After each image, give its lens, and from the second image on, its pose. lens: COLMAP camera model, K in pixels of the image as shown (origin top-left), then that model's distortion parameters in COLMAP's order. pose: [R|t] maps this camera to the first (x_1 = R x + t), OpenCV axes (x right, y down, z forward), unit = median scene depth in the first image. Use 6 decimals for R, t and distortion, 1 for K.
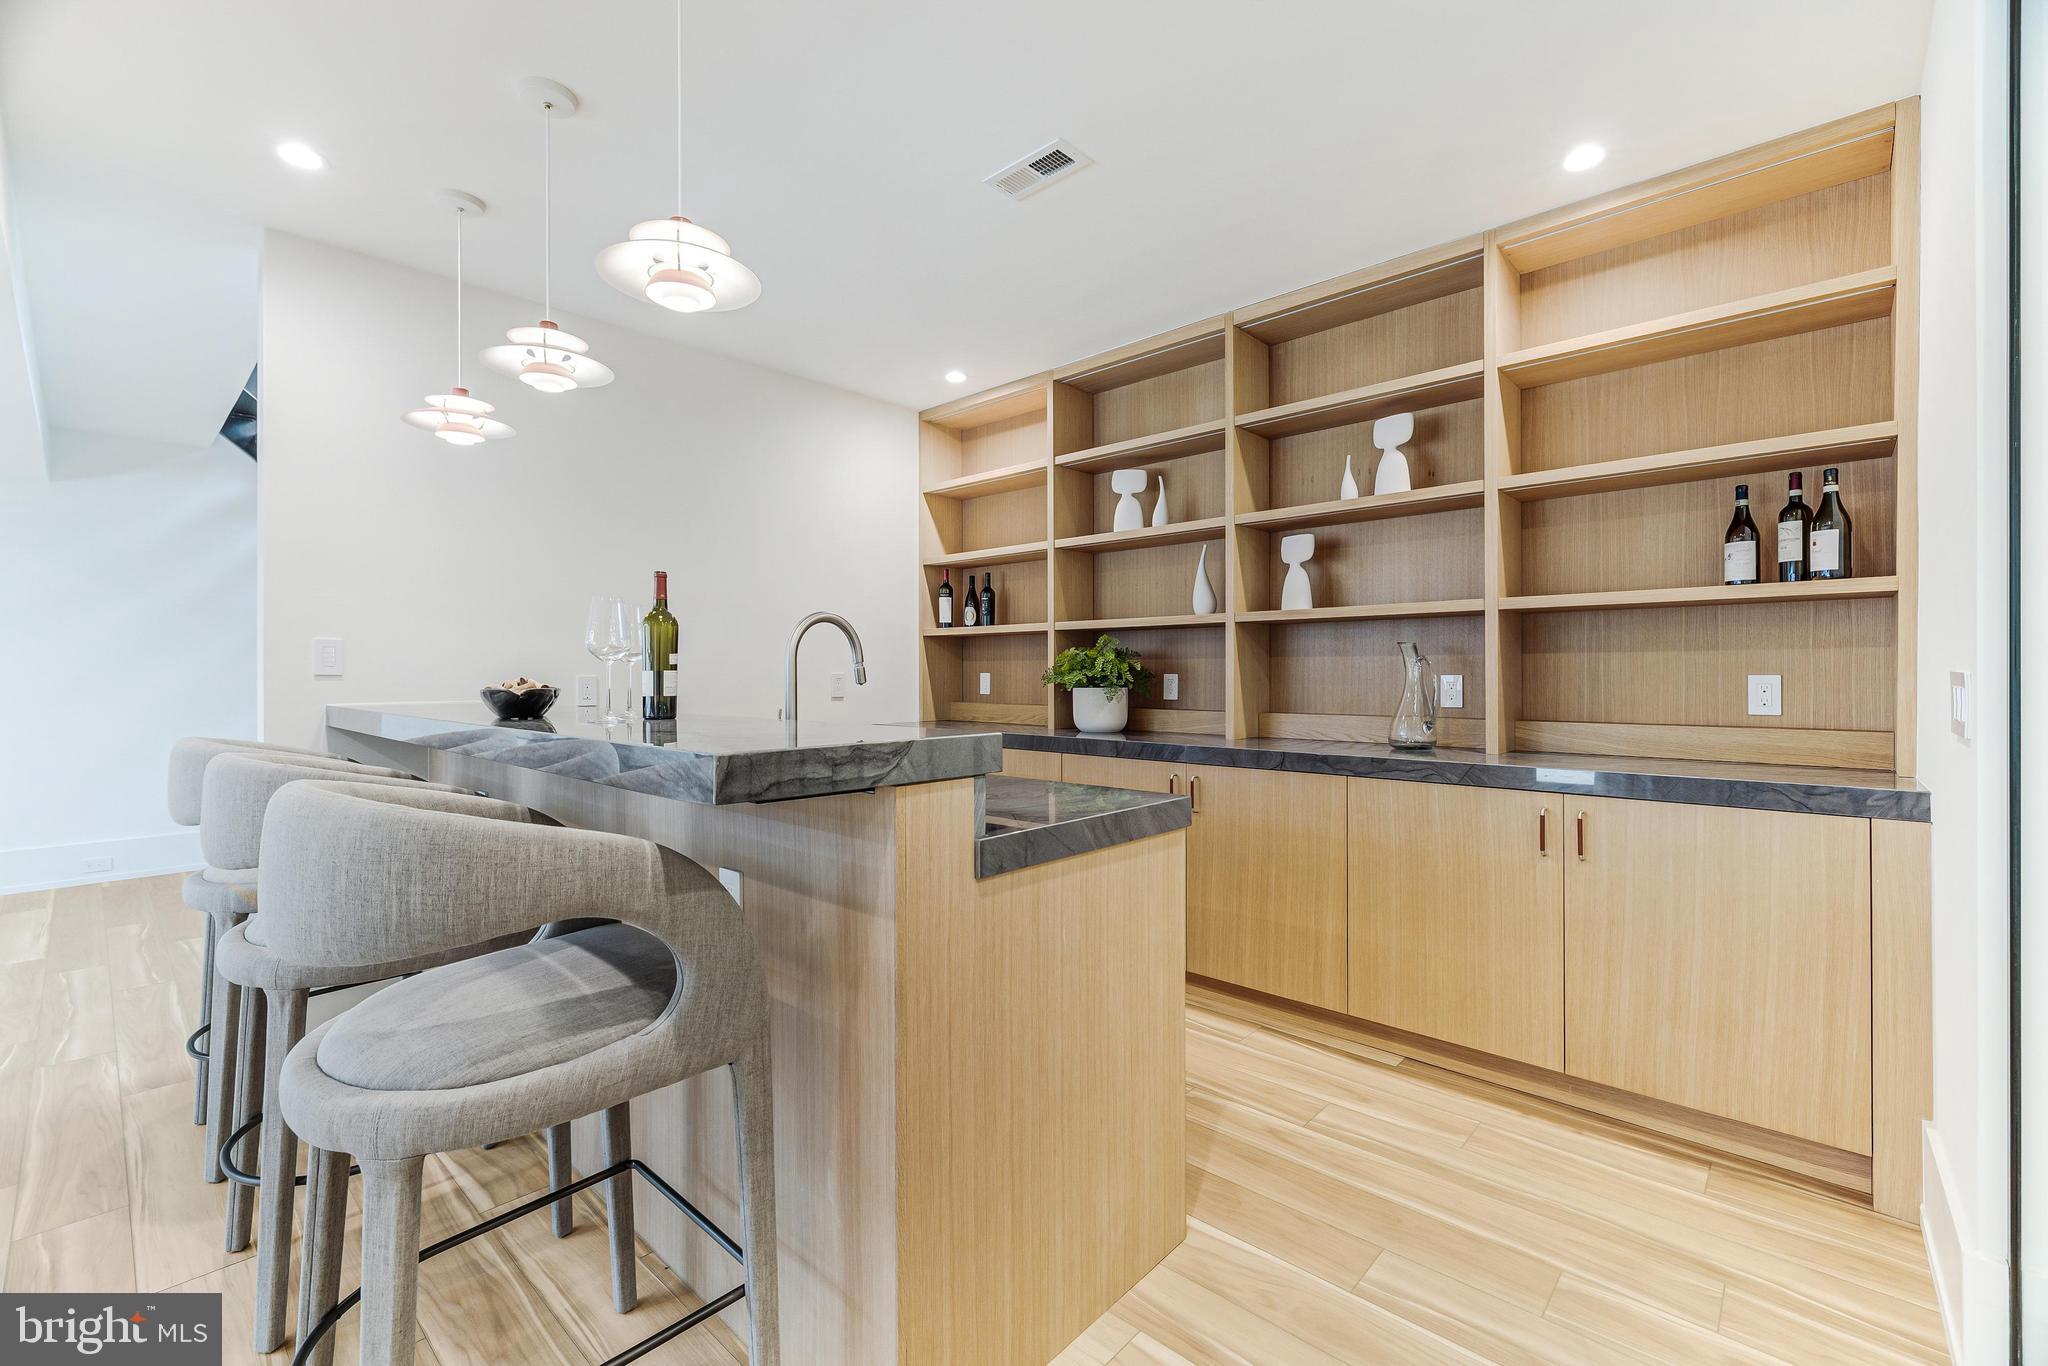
lens RADIAL K [[864.9, 0, 1009.3], [0, 864.9, 669.4], [0, 0, 1]] dist [-0.000621, 0.000474]
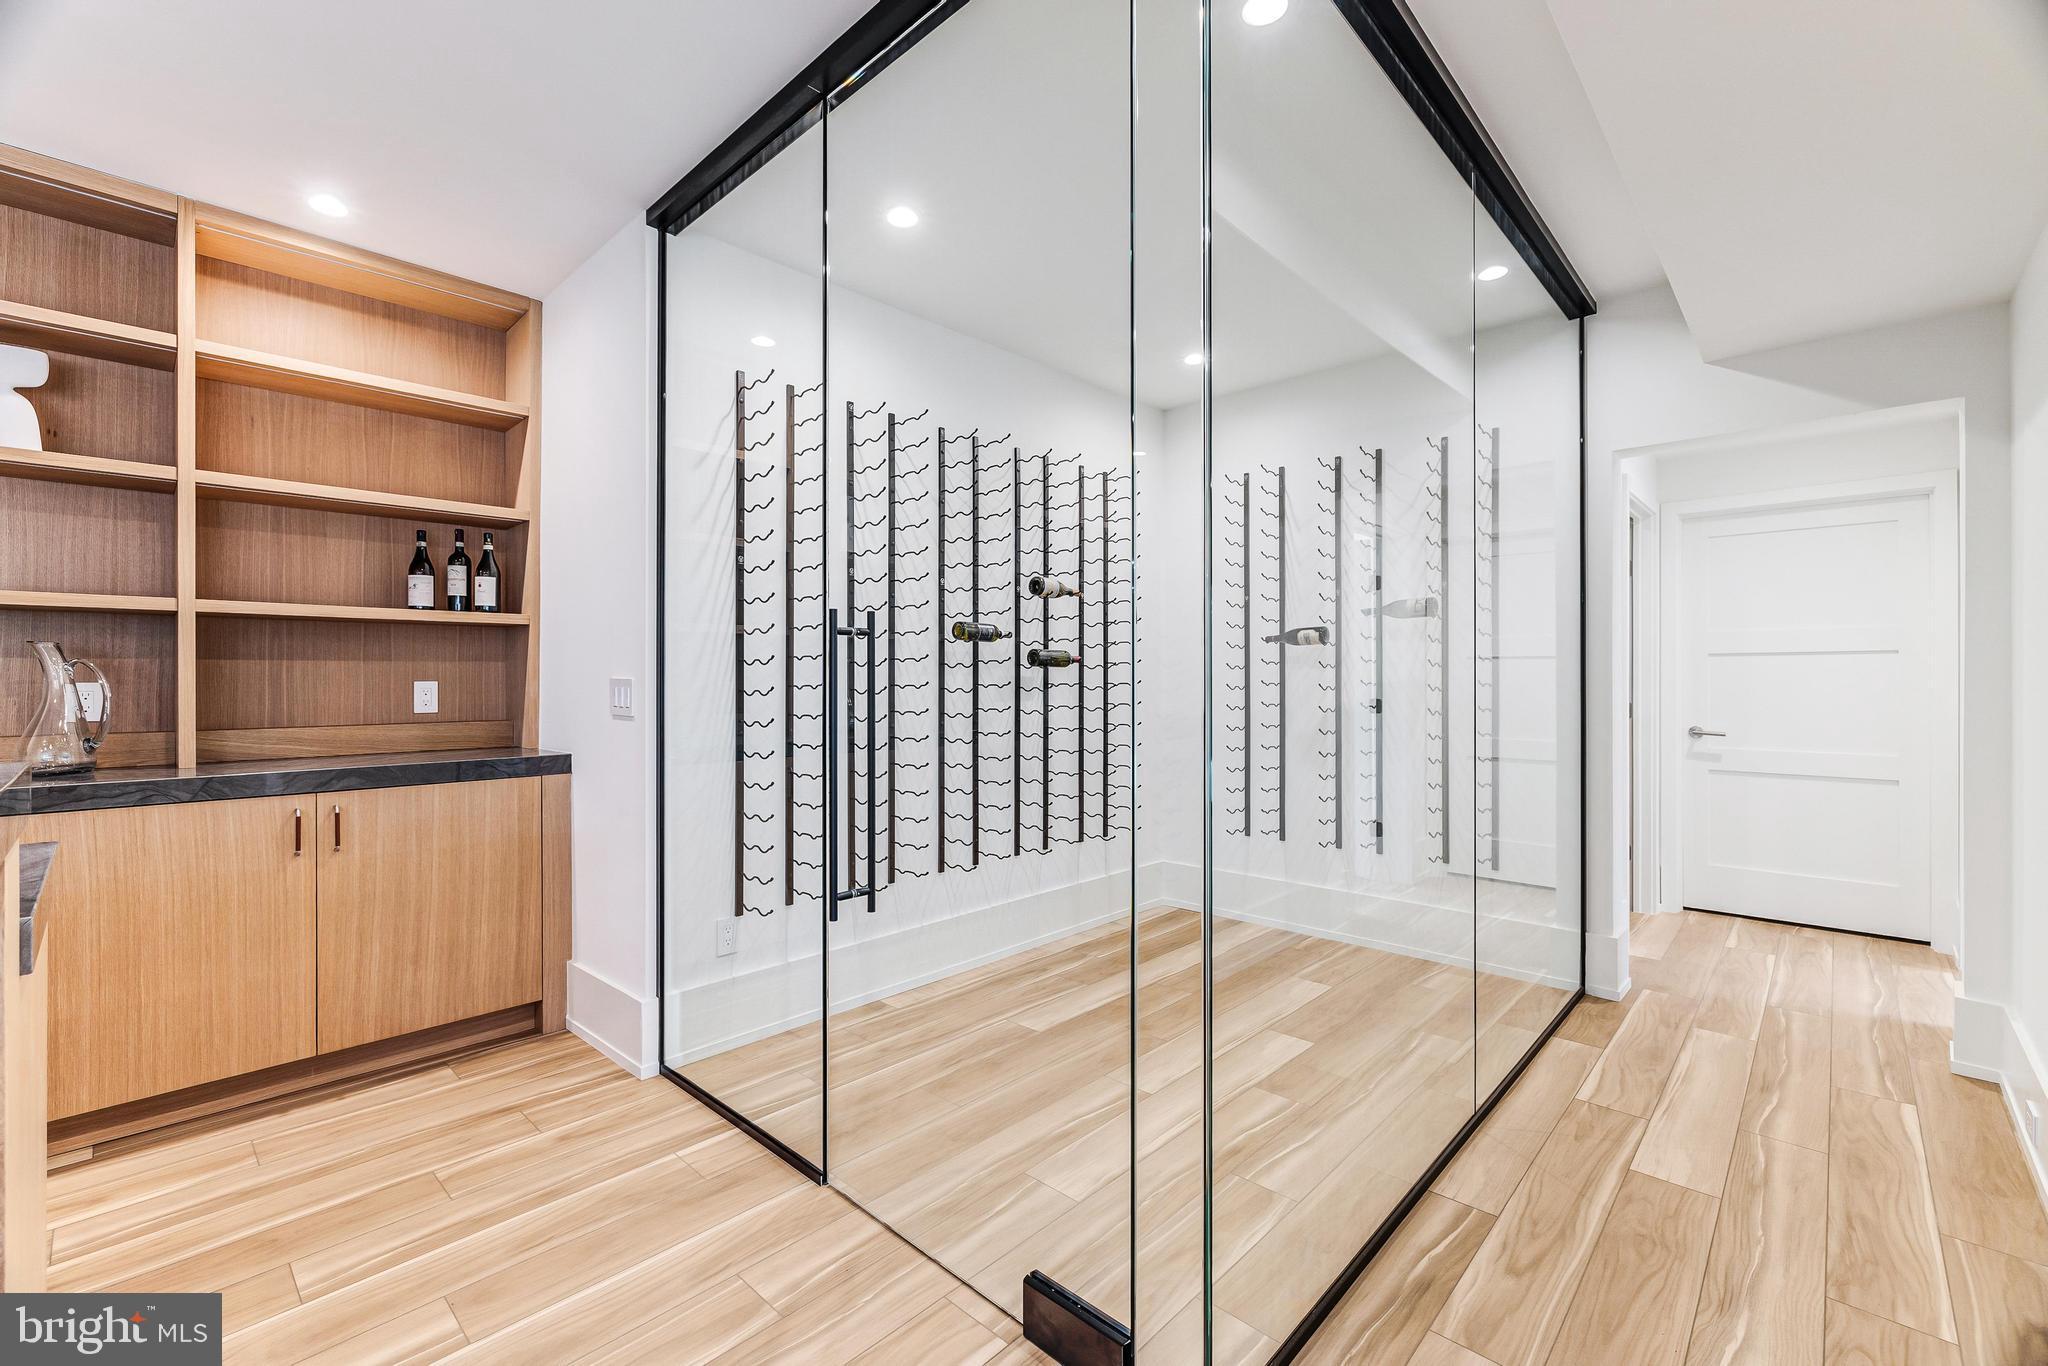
lens RADIAL K [[864.9, 0, 1043.2], [0, 864.9, 670.4], [0, 0, 1]] dist [-0.000621, 0.000474]
pose [[-0.008163, 0.009905, 0.999918, -0.369853], [-0.003435, 0.999945, -0.009933, -0.000274], [-0.999961, -0.003516, -0.008129, 0.096674]]
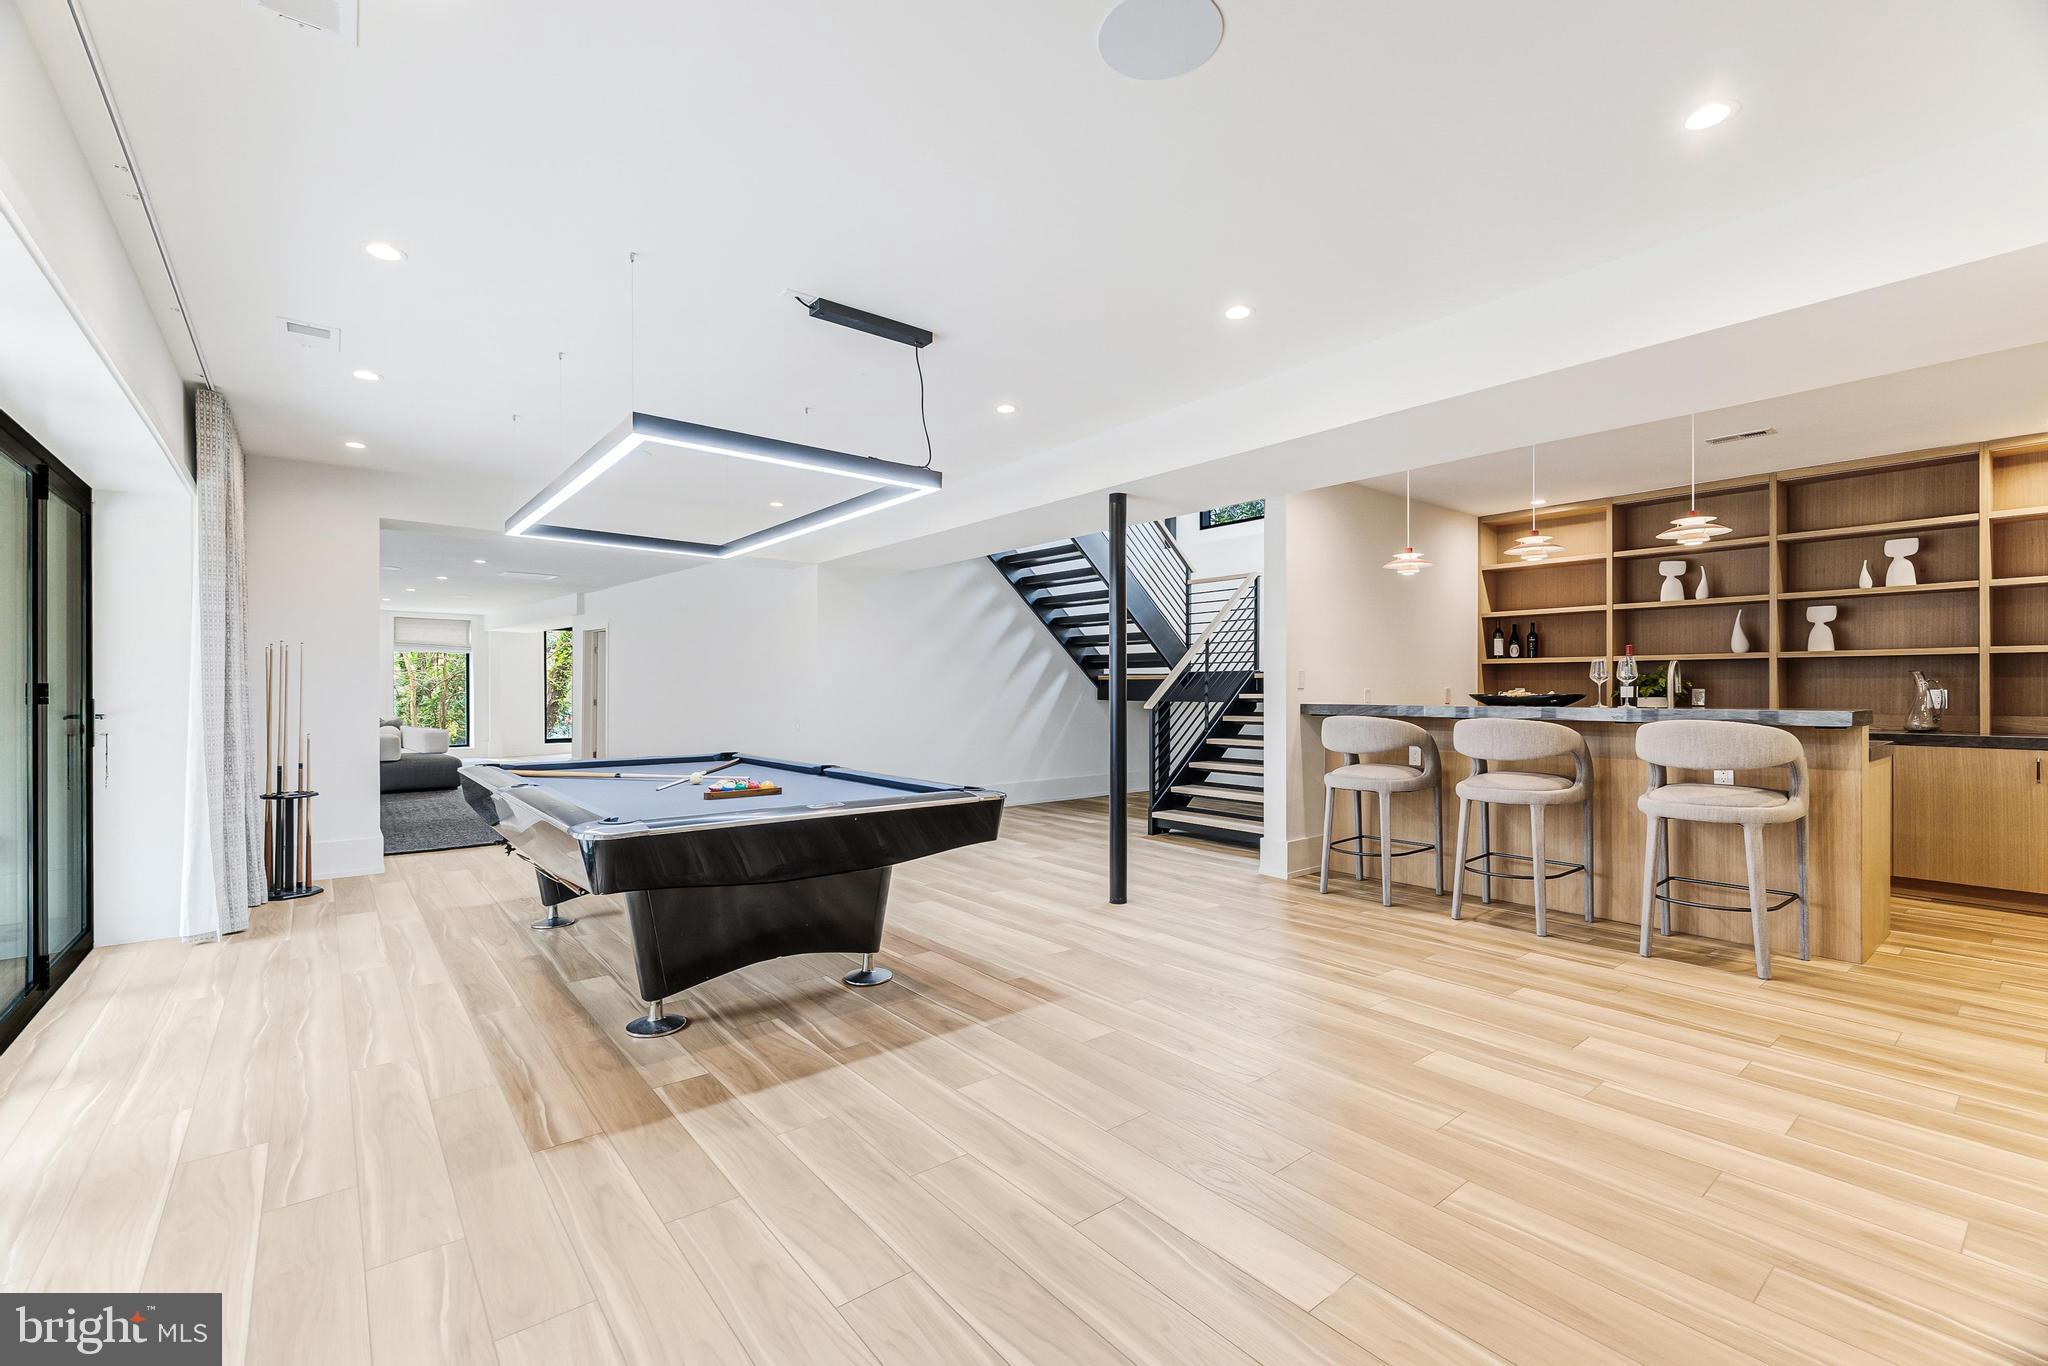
lens RADIAL K [[864.9, 0, 1015.9], [0, 864.9, 688.8], [0, 0, 1]] dist [-0.000621, 0.000474]
pose [[0.990043, 0.000664, -0.140763, -1.185297], [-0.000024, 0.999990, 0.004545, -0.003677], [0.140764, -0.004497, 0.990033, -1.066437]]
